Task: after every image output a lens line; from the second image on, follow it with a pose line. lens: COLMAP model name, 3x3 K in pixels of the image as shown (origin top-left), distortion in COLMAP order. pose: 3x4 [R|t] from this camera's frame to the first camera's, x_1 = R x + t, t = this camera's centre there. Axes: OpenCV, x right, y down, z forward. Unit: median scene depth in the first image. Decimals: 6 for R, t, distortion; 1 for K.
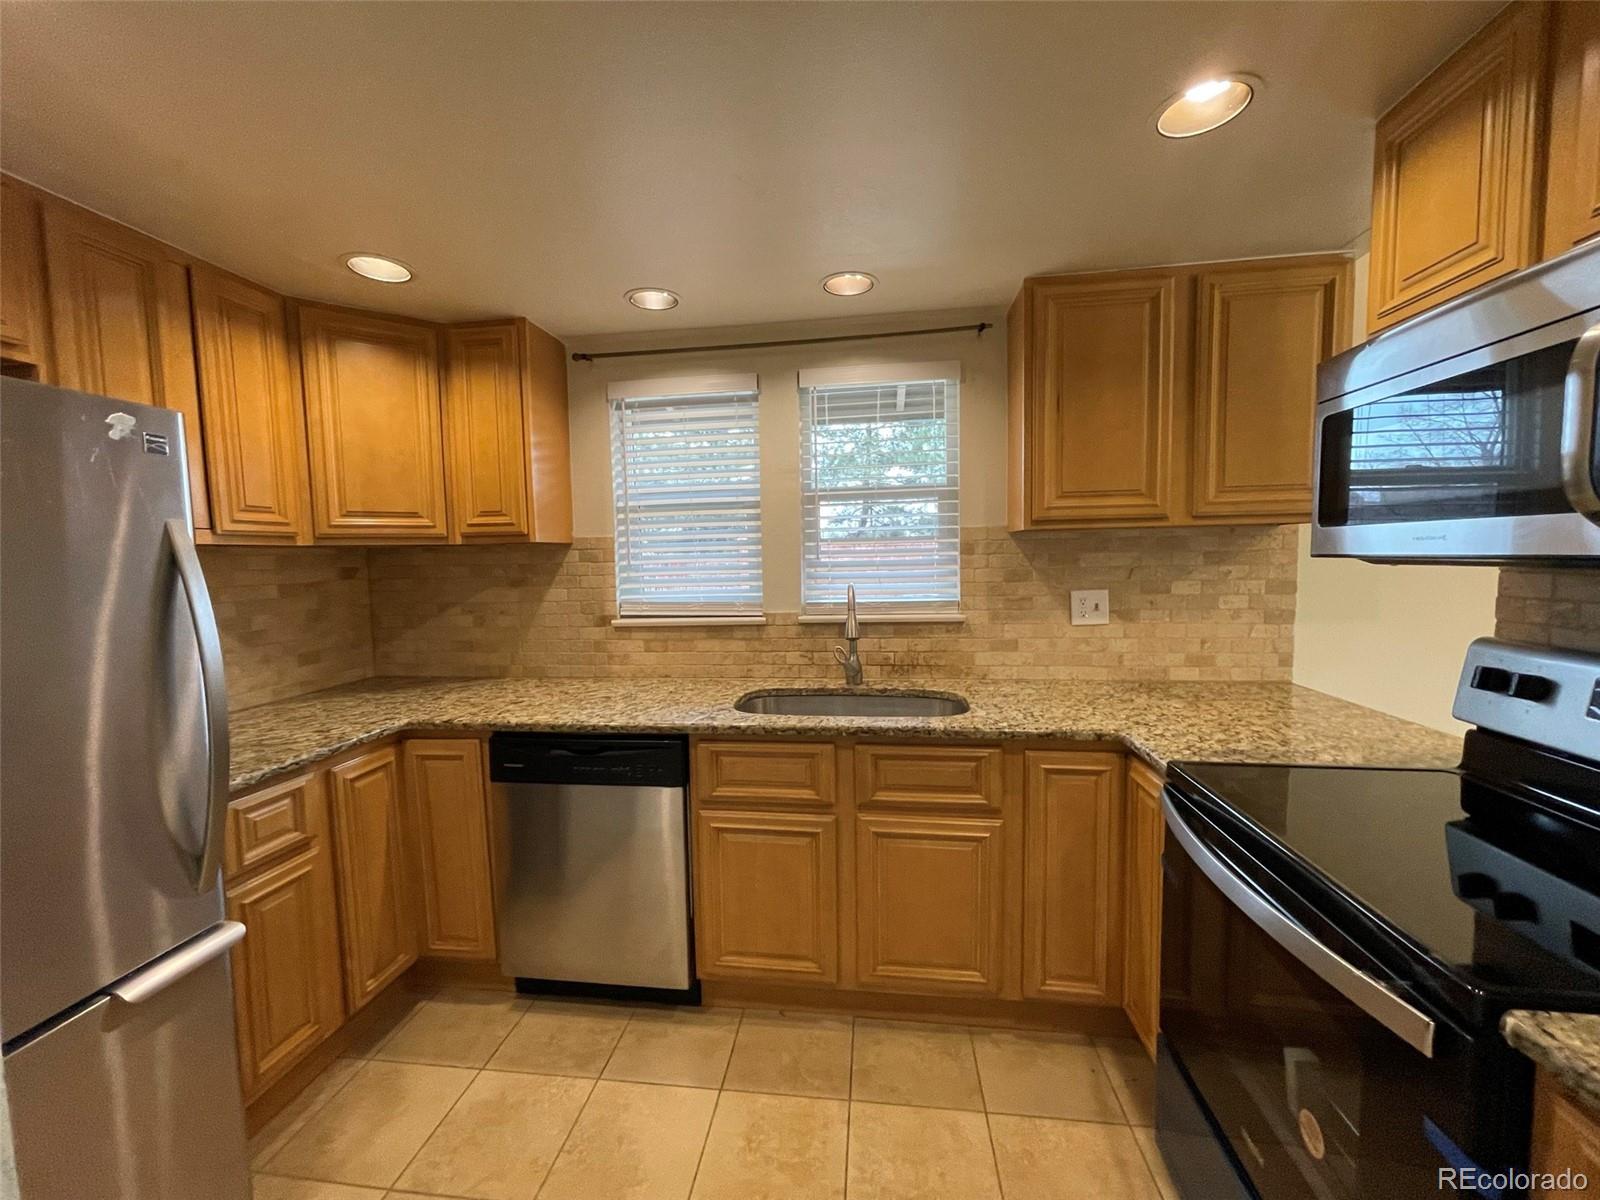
lens RADIAL K [[640.3, 0, 793.6], [0, 640.3, 601.6], [0, 0, 1]] dist [0.000607, -0.000716]
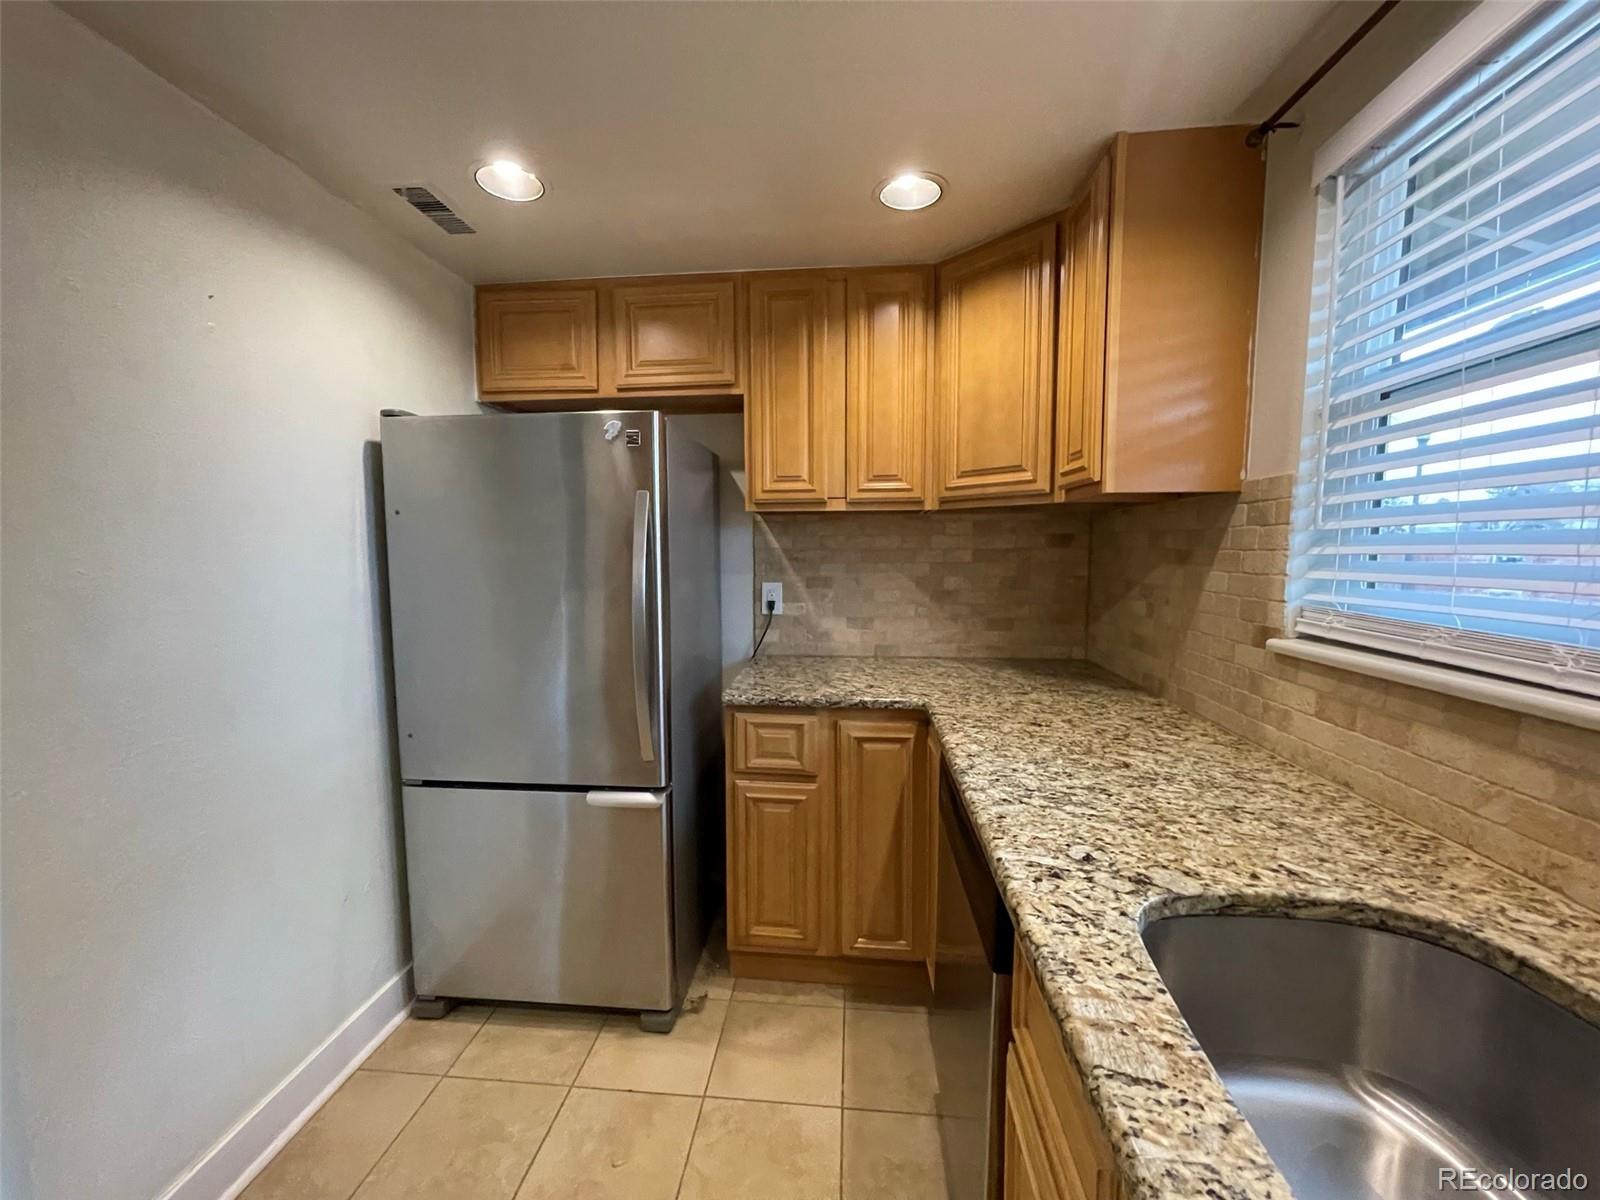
lens RADIAL K [[640.3, 0, 793.6], [0, 640.3, 601.6], [0, 0, 1]] dist [0.000607, -0.000716]
pose [[0.034486, 0.107643, -0.993591, 0.236129], [-0.069991, 0.992002, 0.105042, -0.030655], [0.996951, 0.065921, 0.041744, 0.671242]]
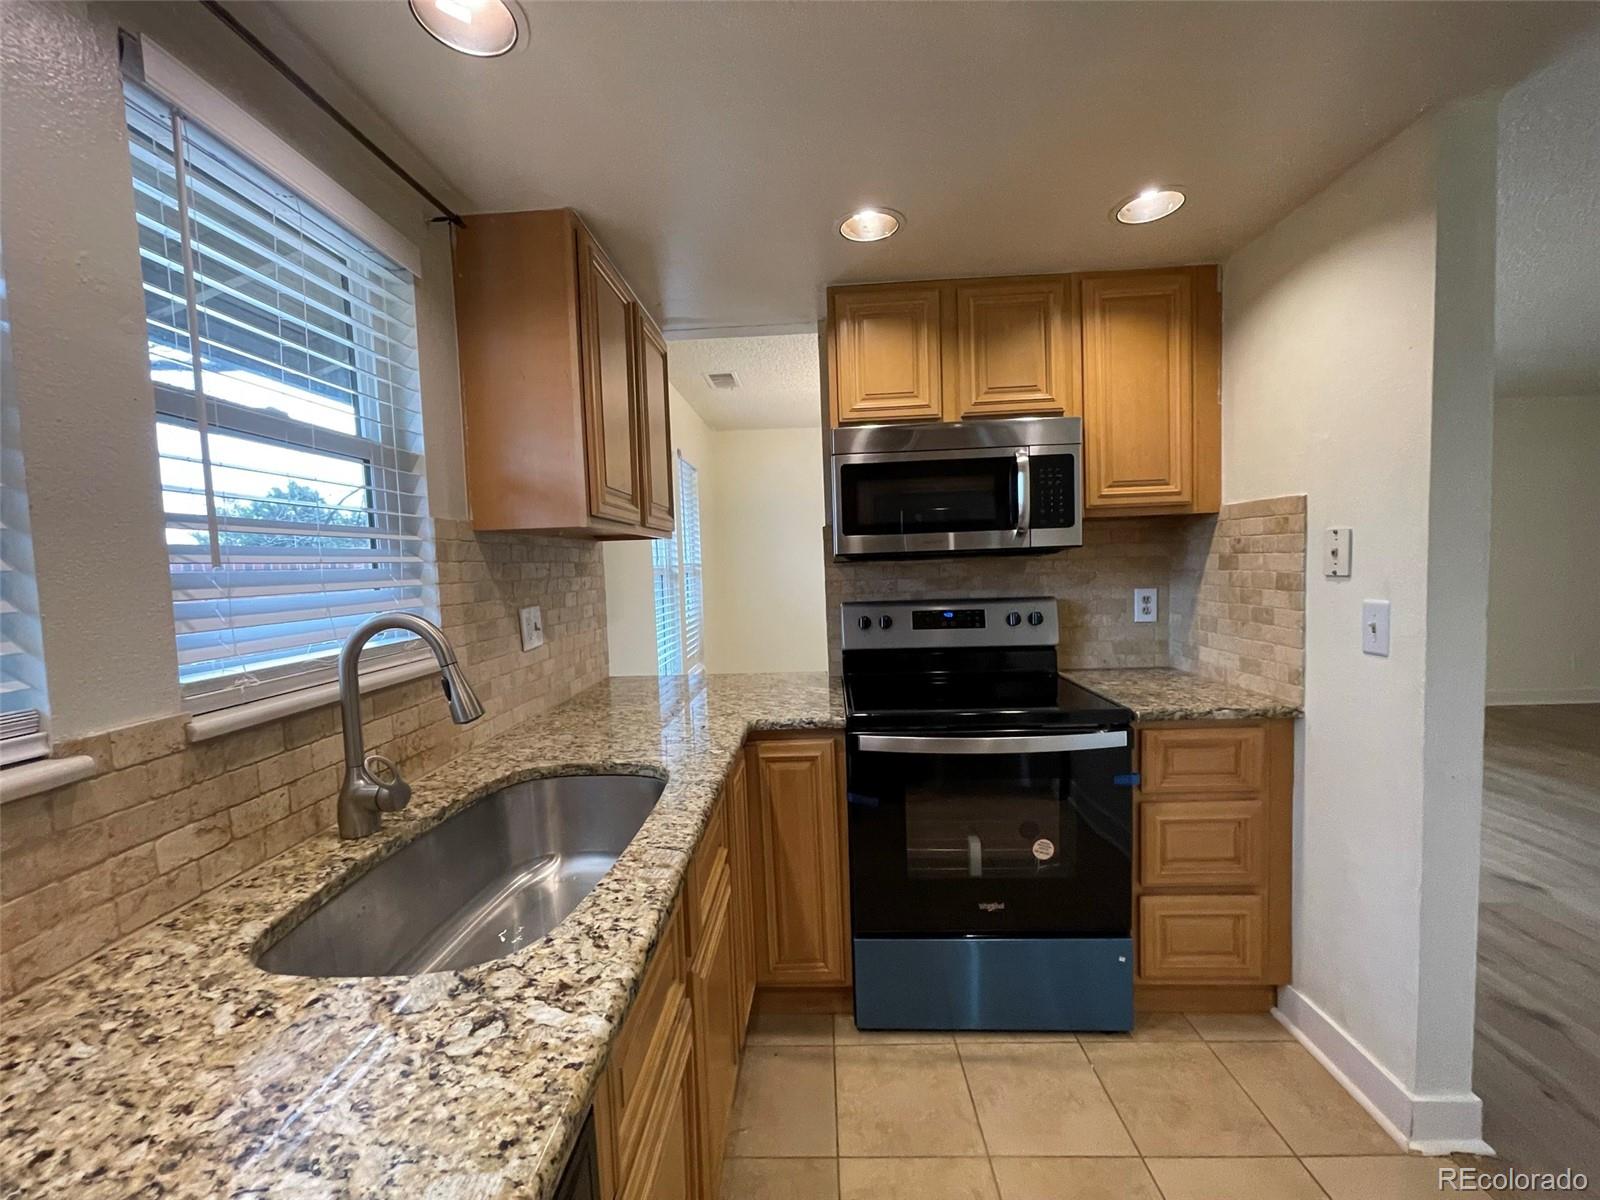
lens RADIAL K [[640.3, 0, 793.6], [0, 640.3, 601.6], [0, 0, 1]] dist [0.000607, -0.000716]
pose [[-0.092057, -0.036084, 0.995100, -0.406896], [0.109584, 0.992906, 0.046143, -0.026649], [-0.989705, 0.113295, -0.087450, 0.746894]]
